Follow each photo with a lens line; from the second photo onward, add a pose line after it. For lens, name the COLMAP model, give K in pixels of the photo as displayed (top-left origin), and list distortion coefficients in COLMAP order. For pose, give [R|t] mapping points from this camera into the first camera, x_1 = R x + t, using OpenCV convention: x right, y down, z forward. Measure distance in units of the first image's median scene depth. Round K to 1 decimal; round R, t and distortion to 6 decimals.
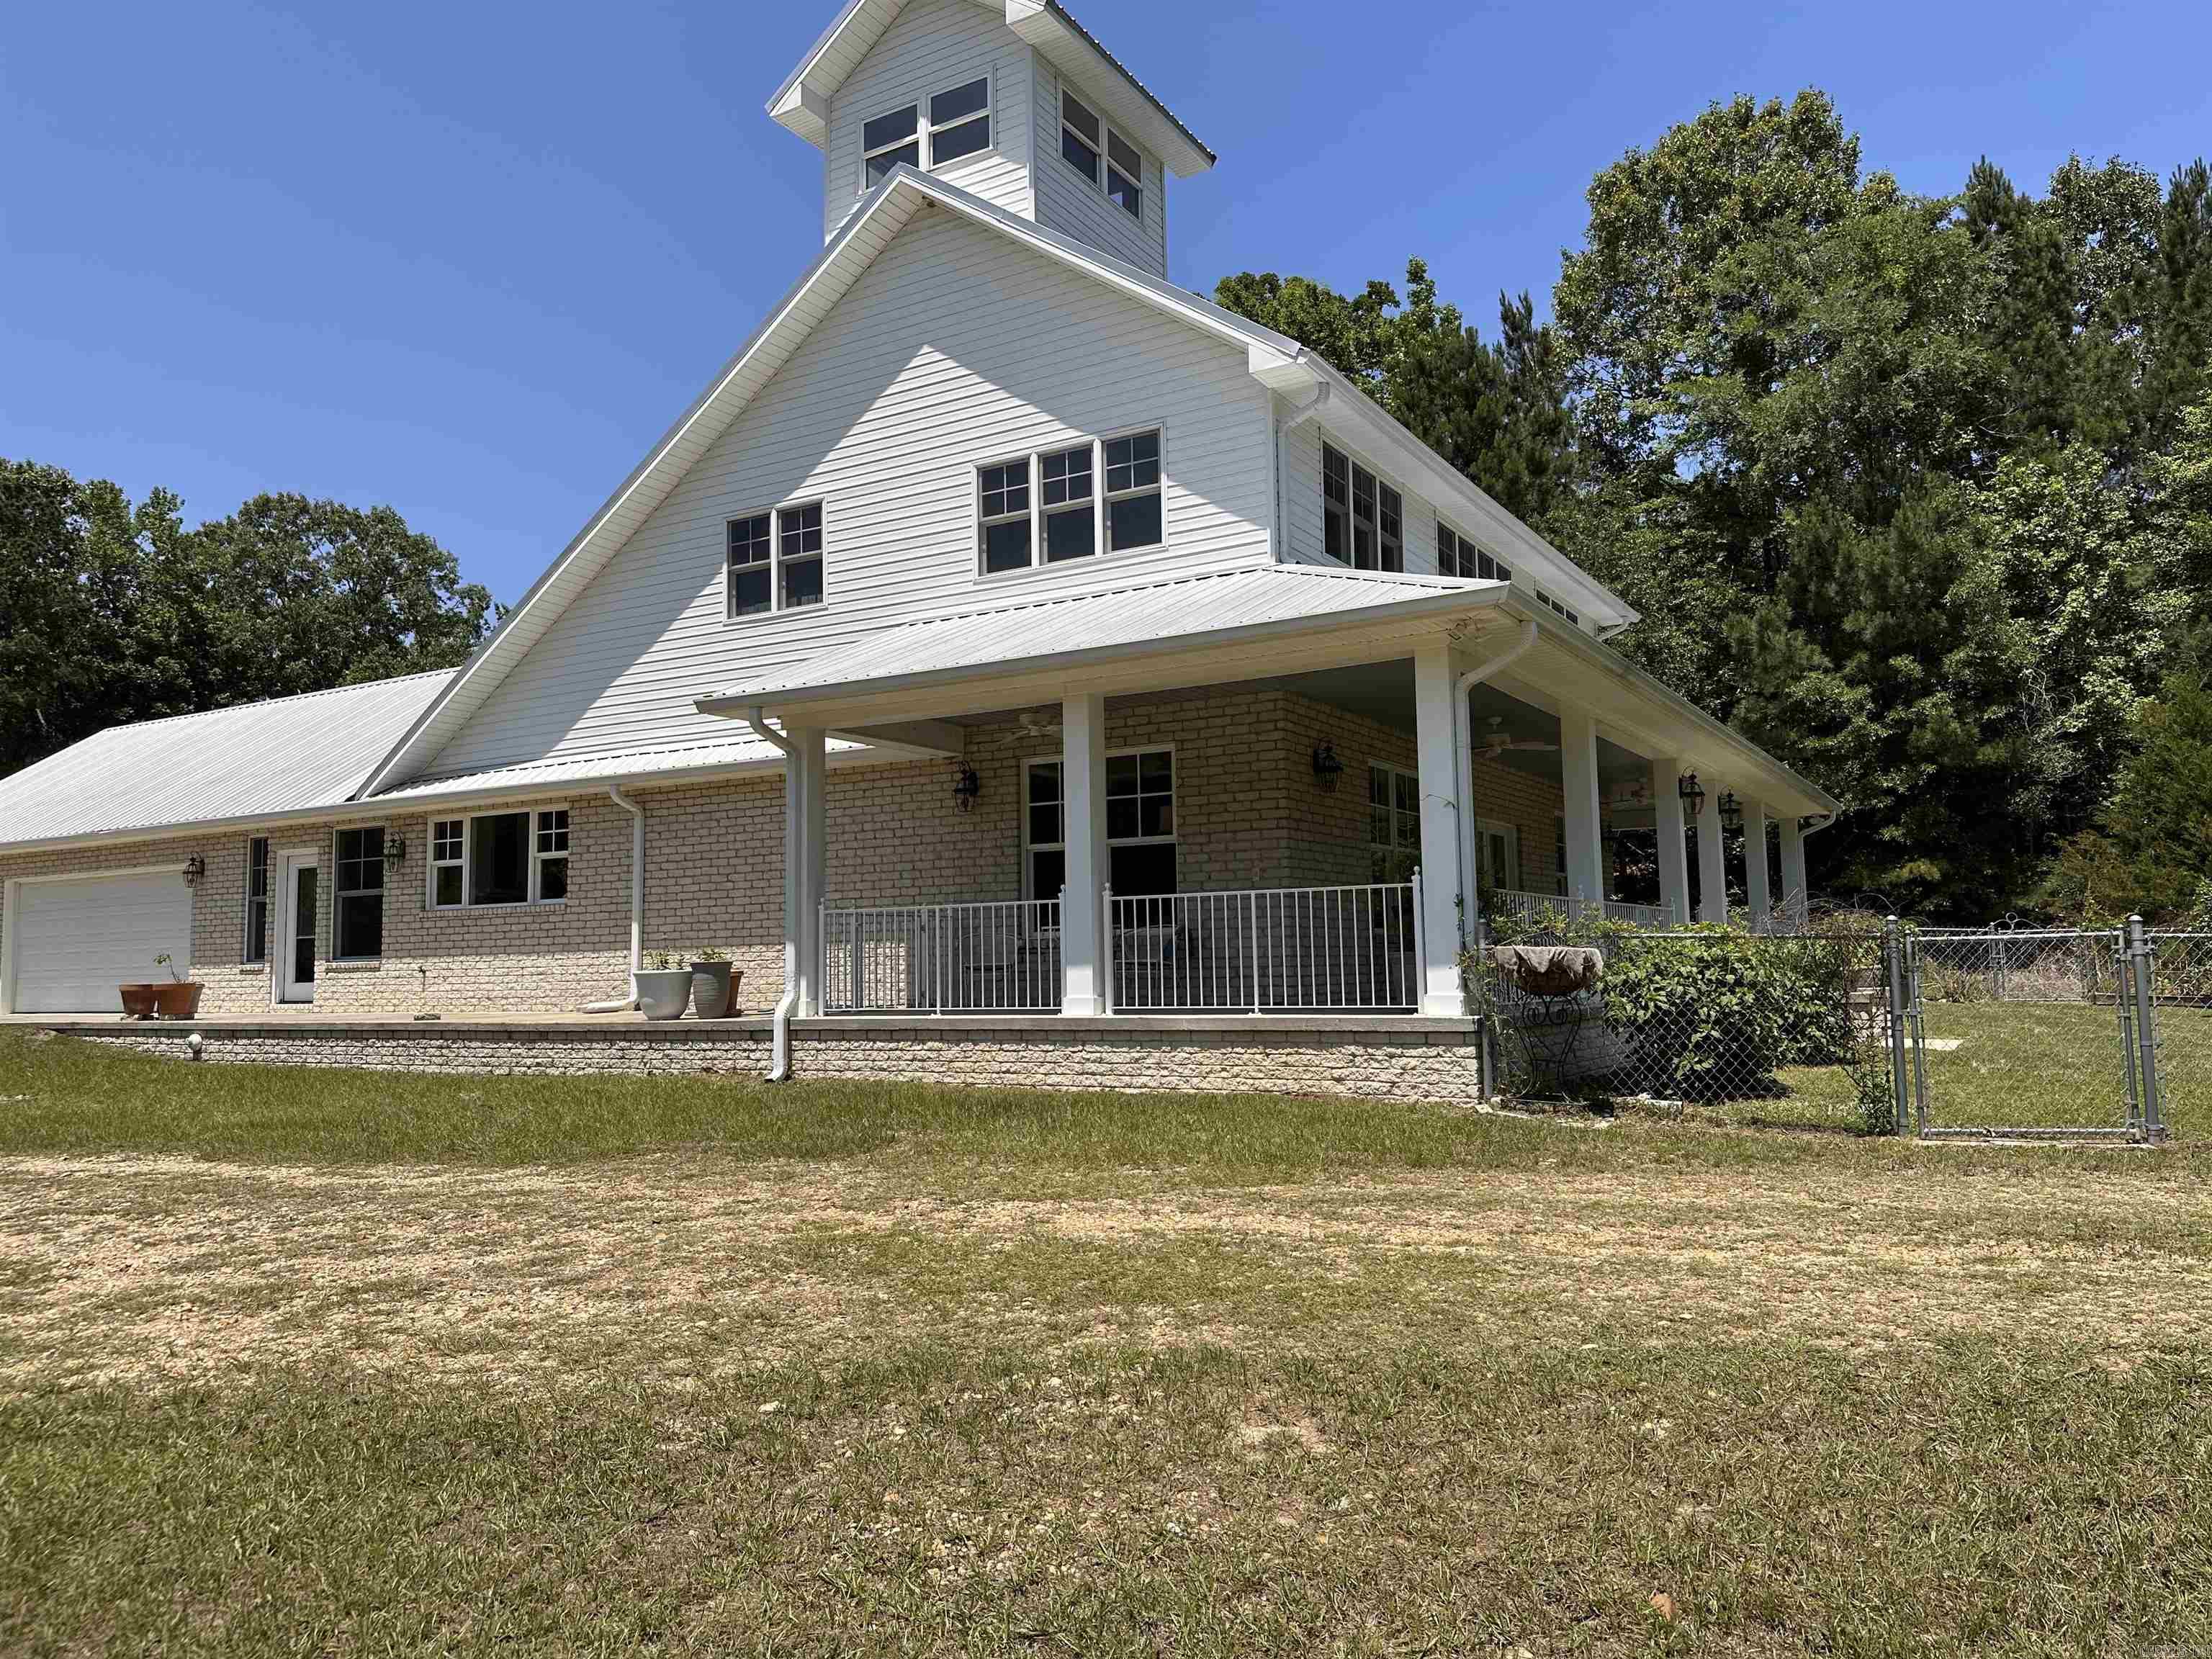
lens RADIAL K [[1554.6, 0, 1132.9], [0, 1554.6, 824.6], [0, 0, 1]] dist [0.064133, -0.079599]
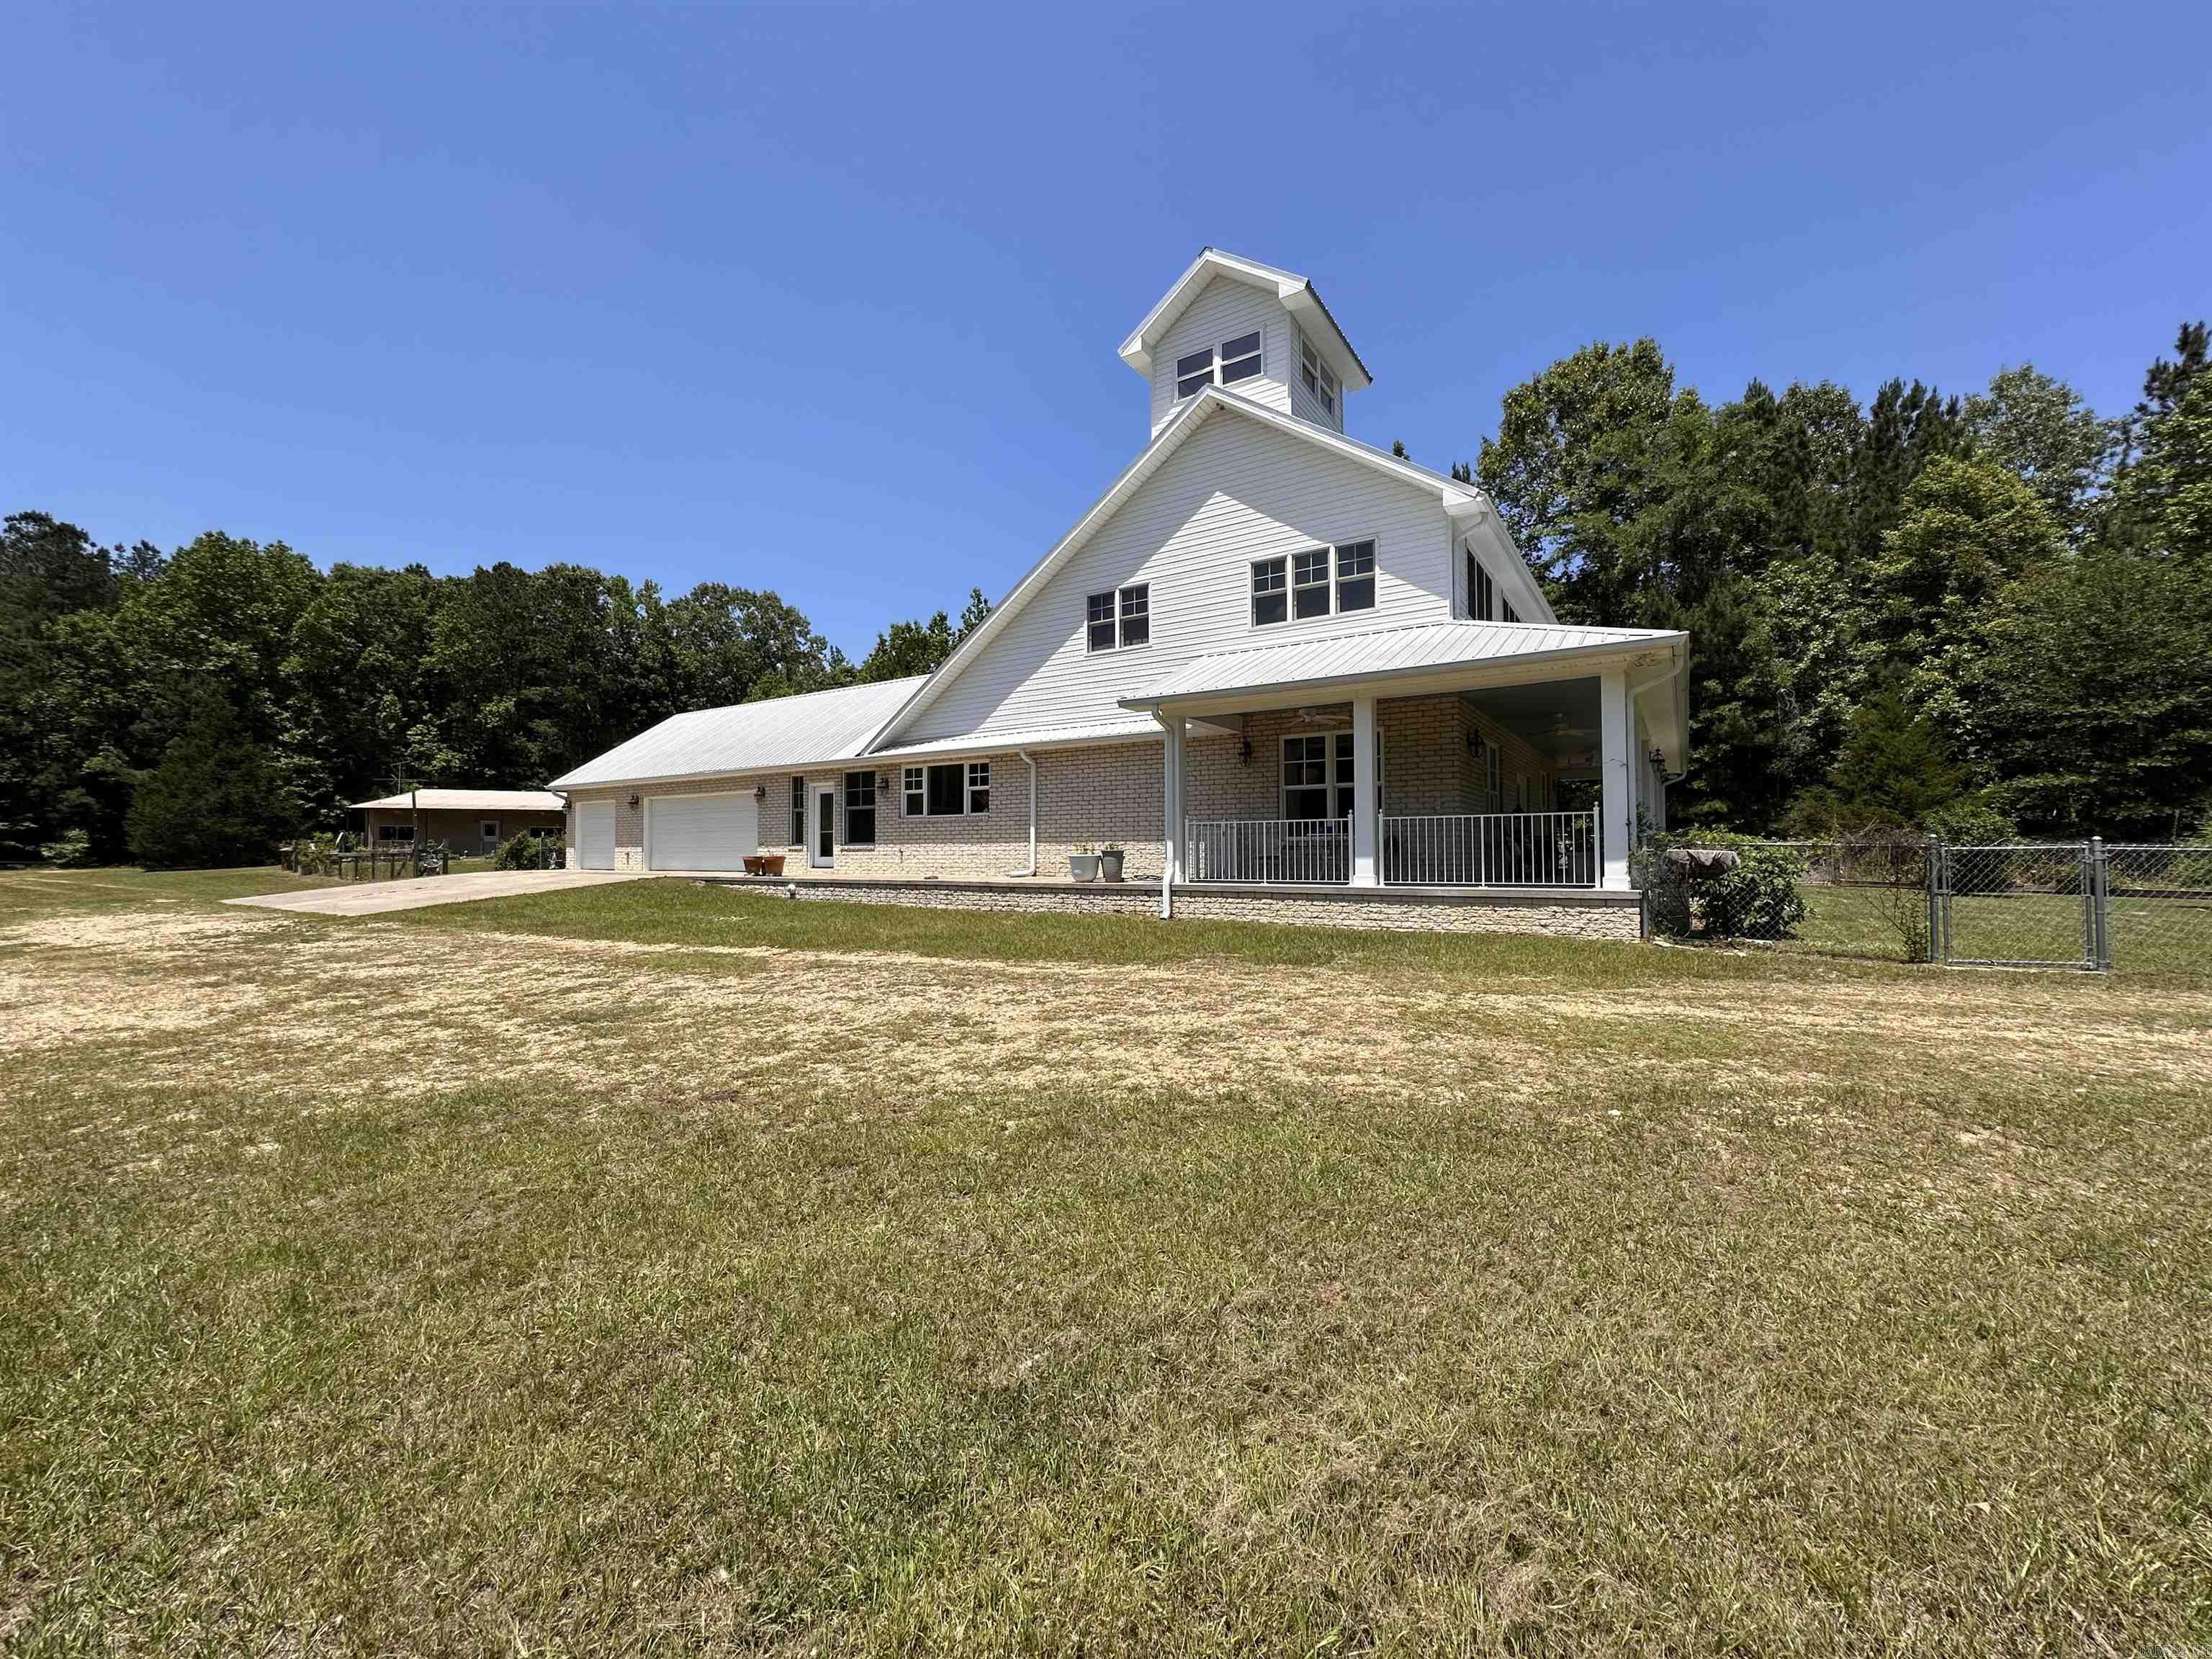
lens RADIAL K [[887.4, 0, 1092.1], [0, 887.4, 825.2], [0, 0, 1]] dist [-0.001980, 0.000730]
pose [[0.998568, 0.015006, -0.051357, -0.202092], [-0.012026, 0.998253, 0.057844, 0.002341], [0.052135, -0.057143, 0.997004, 0.008135]]
